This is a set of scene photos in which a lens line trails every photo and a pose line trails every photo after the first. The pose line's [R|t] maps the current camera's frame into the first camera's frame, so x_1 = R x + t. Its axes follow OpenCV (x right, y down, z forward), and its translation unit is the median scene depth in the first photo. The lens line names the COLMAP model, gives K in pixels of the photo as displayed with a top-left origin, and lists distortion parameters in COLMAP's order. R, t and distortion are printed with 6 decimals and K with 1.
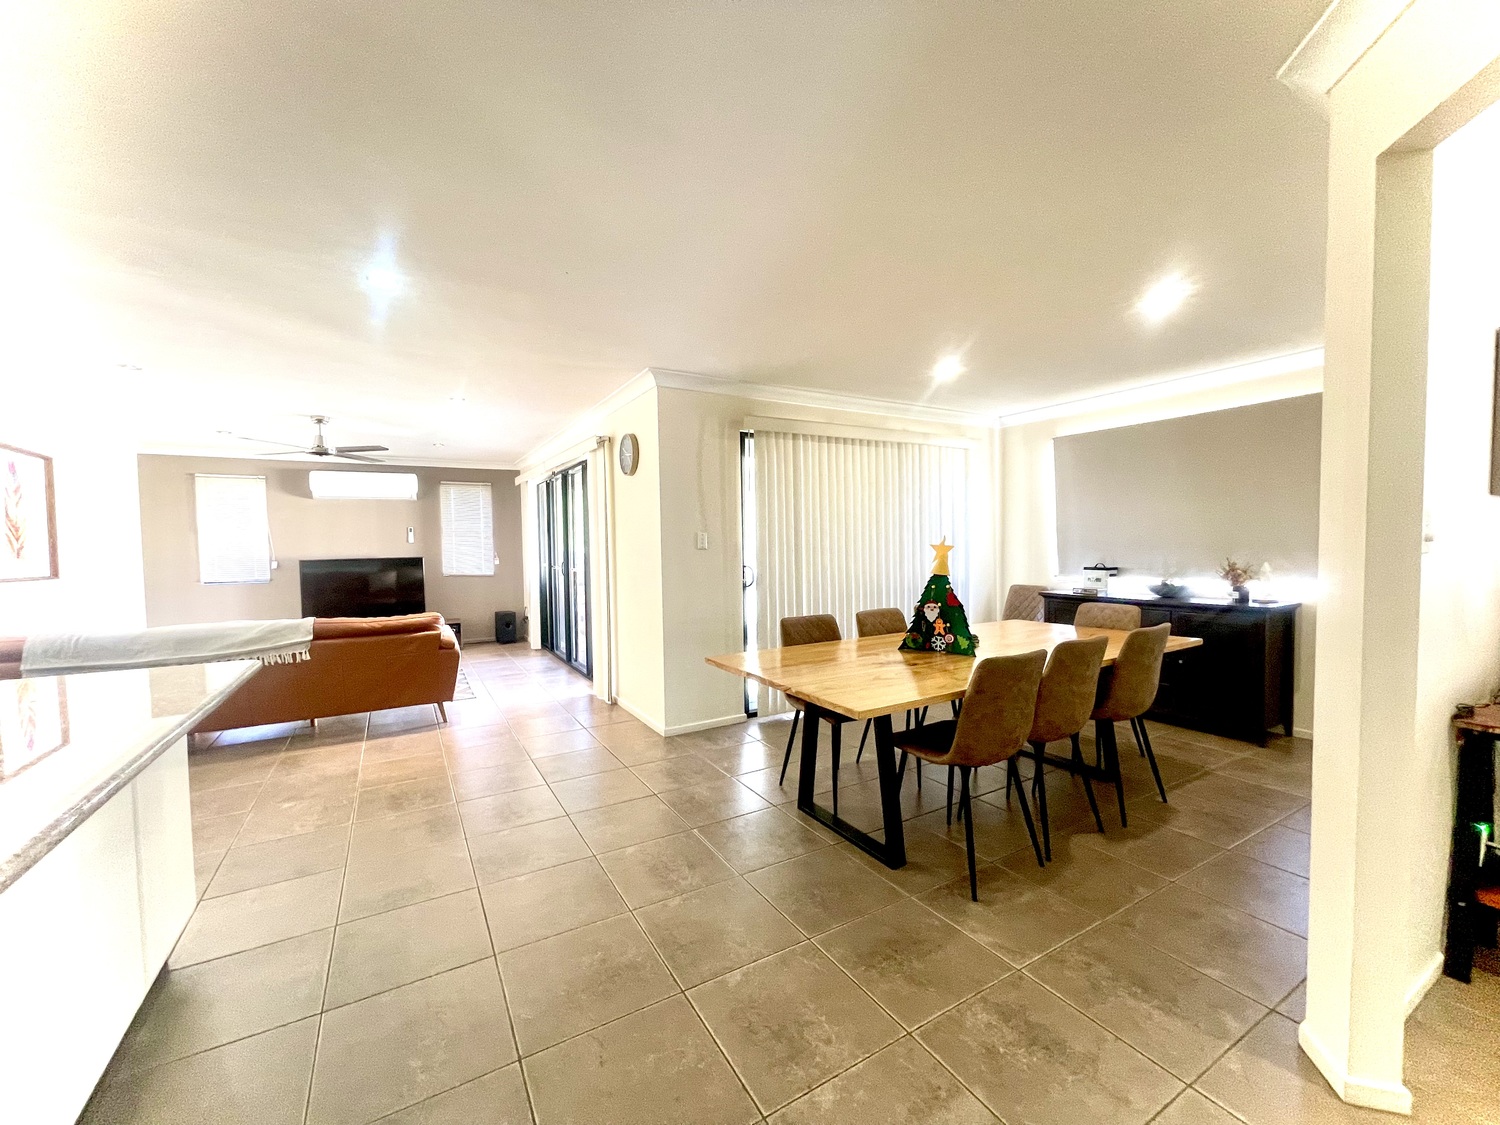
lens RADIAL K [[605.5, 0, 746.9], [0, 605.5, 569.2], [0, 0, 1]] dist [-0.001235, -0.000198]
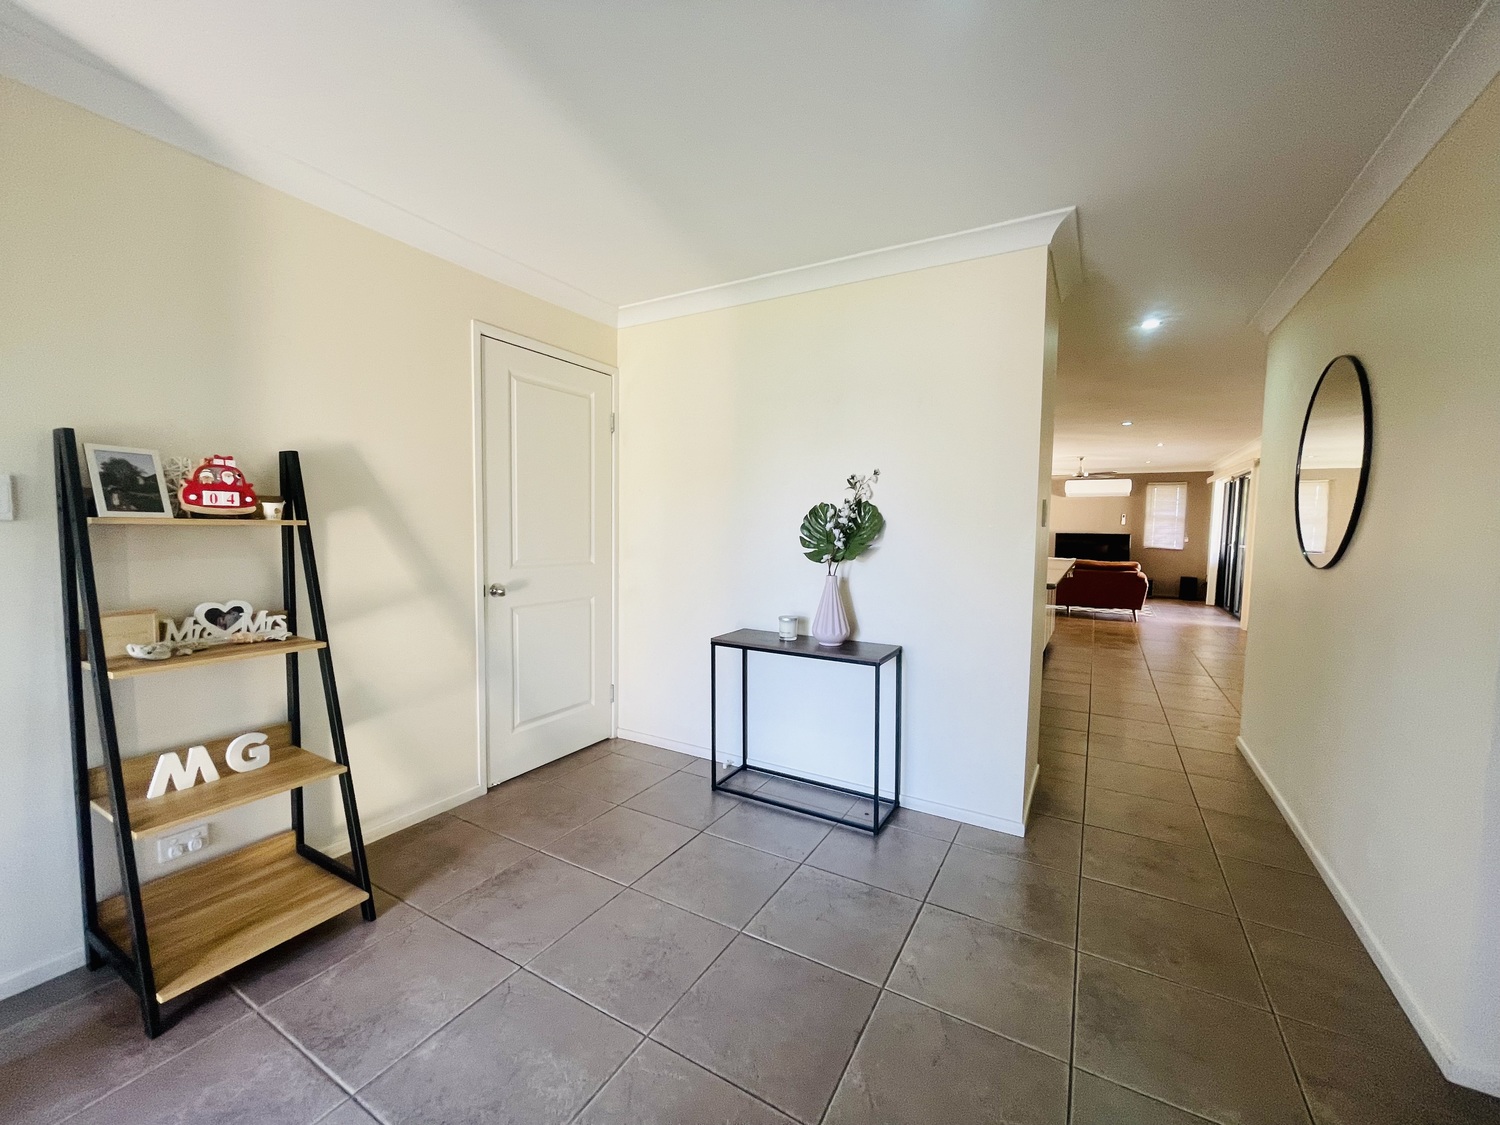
lens RADIAL K [[602.4, 0, 750.0], [0, 602.4, 562.5], [0, 0, 1]] dist [-0.000225, -0.000043]
pose [[0.496755, 0.081079, -0.864095, 0.337753], [-0.060582, 0.996438, 0.058669, 0.022585], [0.865774, 0.023204, 0.499897, -0.649400]]
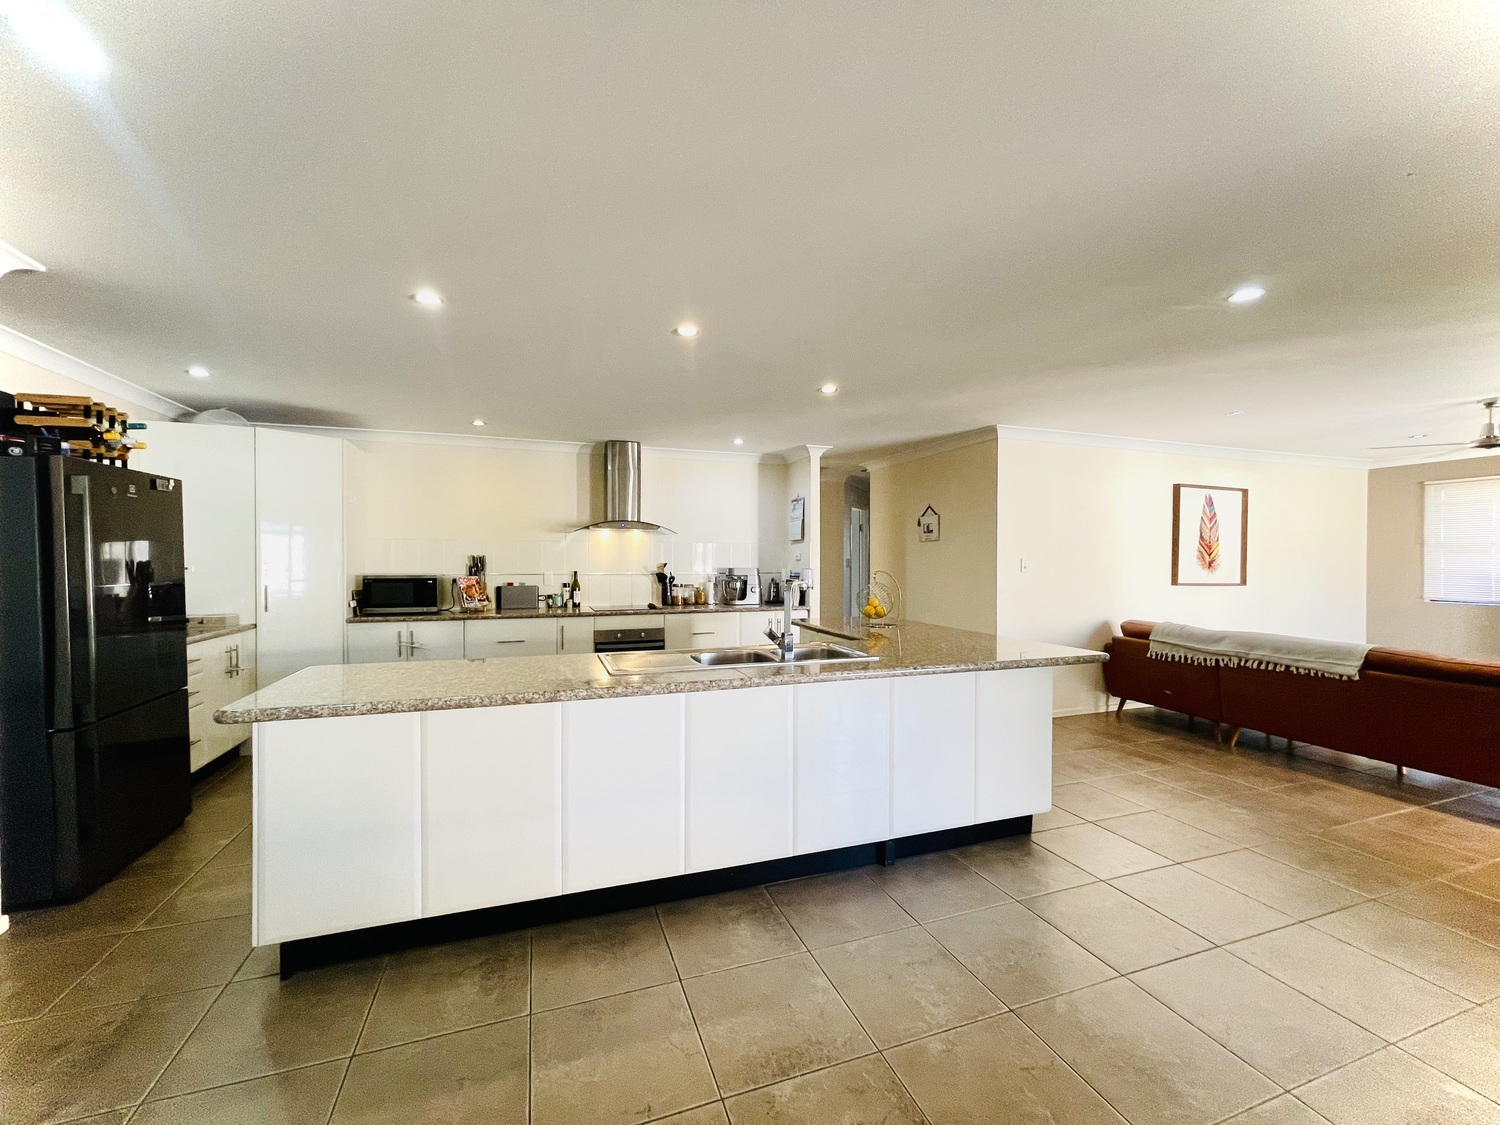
lens RADIAL K [[603.4, 0, 751.3], [0, 603.4, 567.8], [0, 0, 1]] dist [0.002118, 0.000462]
pose [[-0.185898, 0.024889, -0.982254, 0.196219], [-0.041772, 0.998575, 0.033208, -0.014477], [0.981681, 0.047204, -0.184593, 0.162103]]
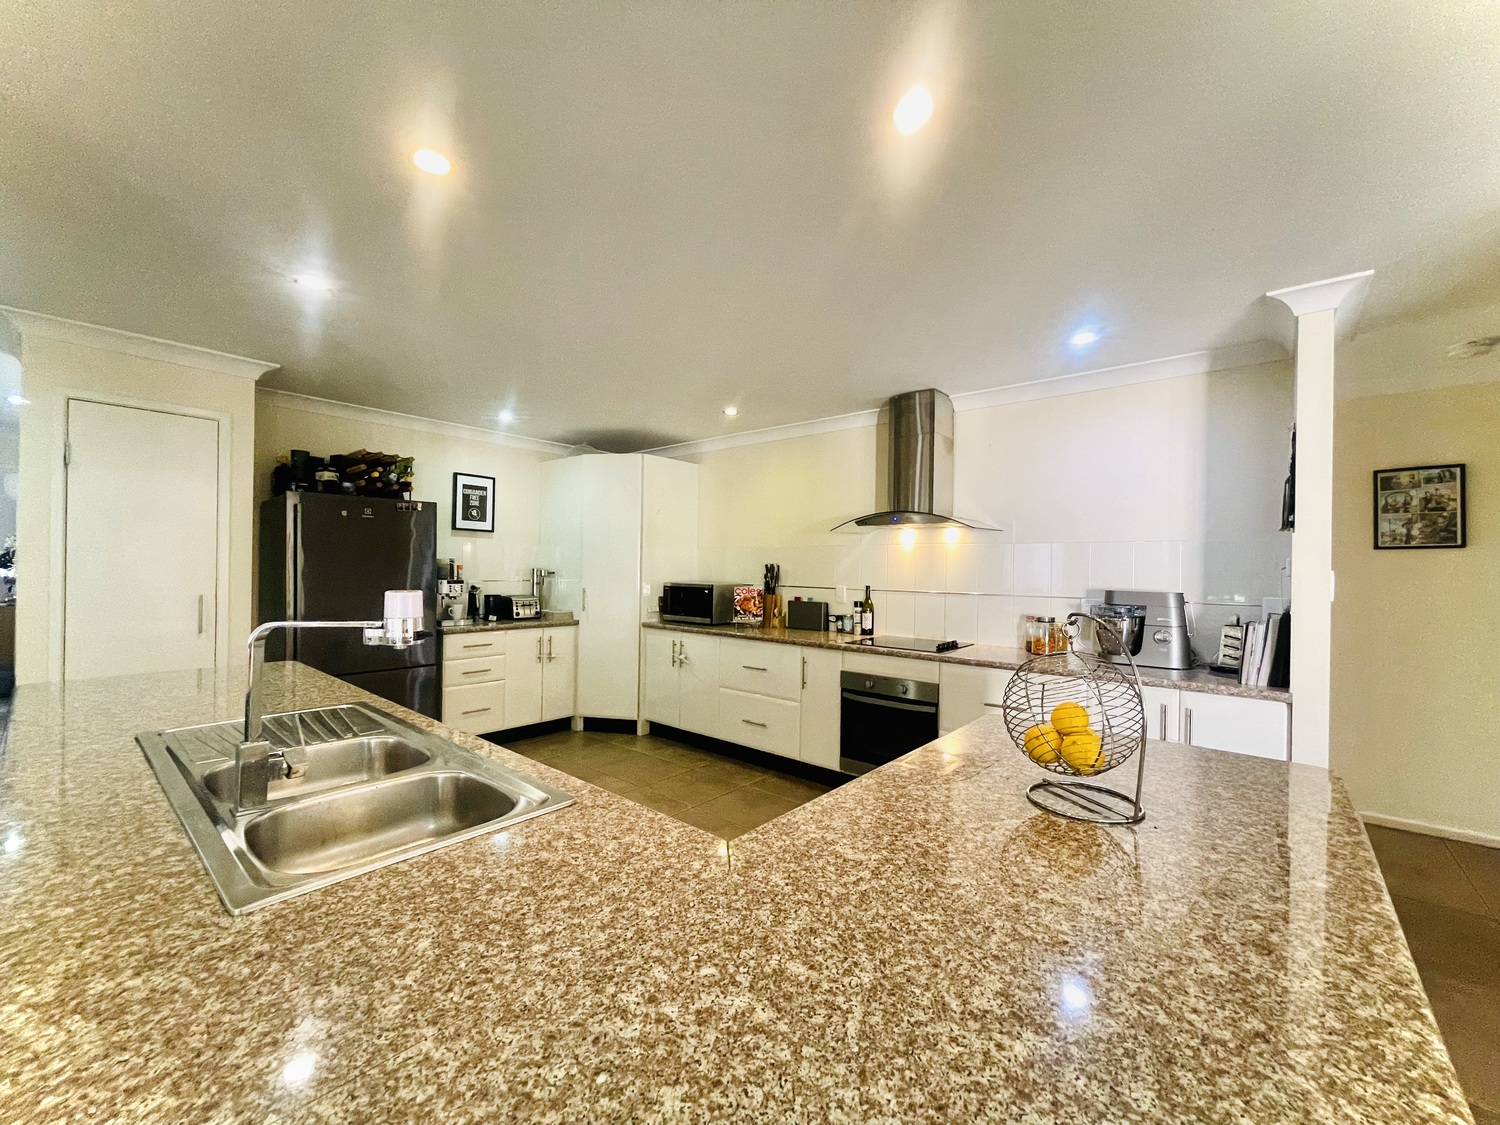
lens RADIAL K [[606.5, 0, 747.0], [0, 606.5, 570.2], [0, 0, 1]] dist [0.000908, 0.000124]
pose [[-0.944832, 0.000552, -0.327554, -0.266250], [-0.016940, 0.998578, 0.050547, -0.016963], [0.327116, 0.053307, -0.943480, 0.311683]]
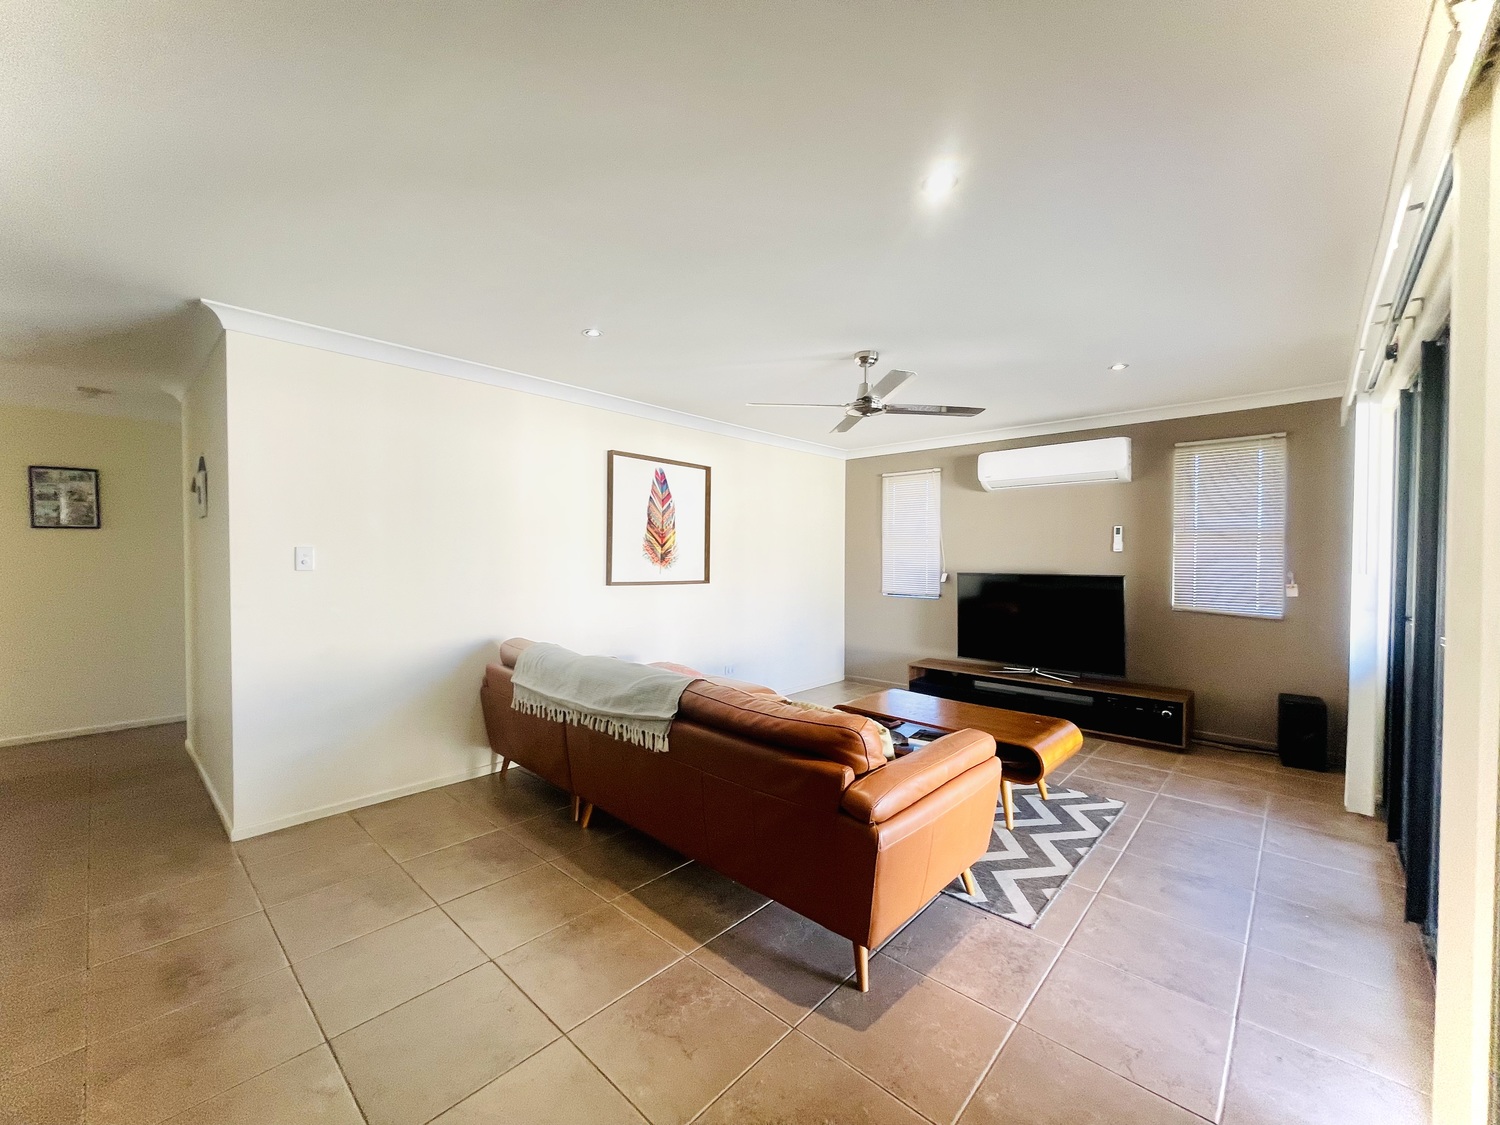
lens RADIAL K [[602.3, 0, 745.2], [0, 602.3, 568.1], [0, 0, 1]] dist [-0.000191, -0.000087]
pose [[0.289590, 0.032579, -0.956596, -0.096498], [-0.048614, 0.998631, 0.019294, -0.023969], [0.955915, 0.040916, 0.290778, 0.541793]]
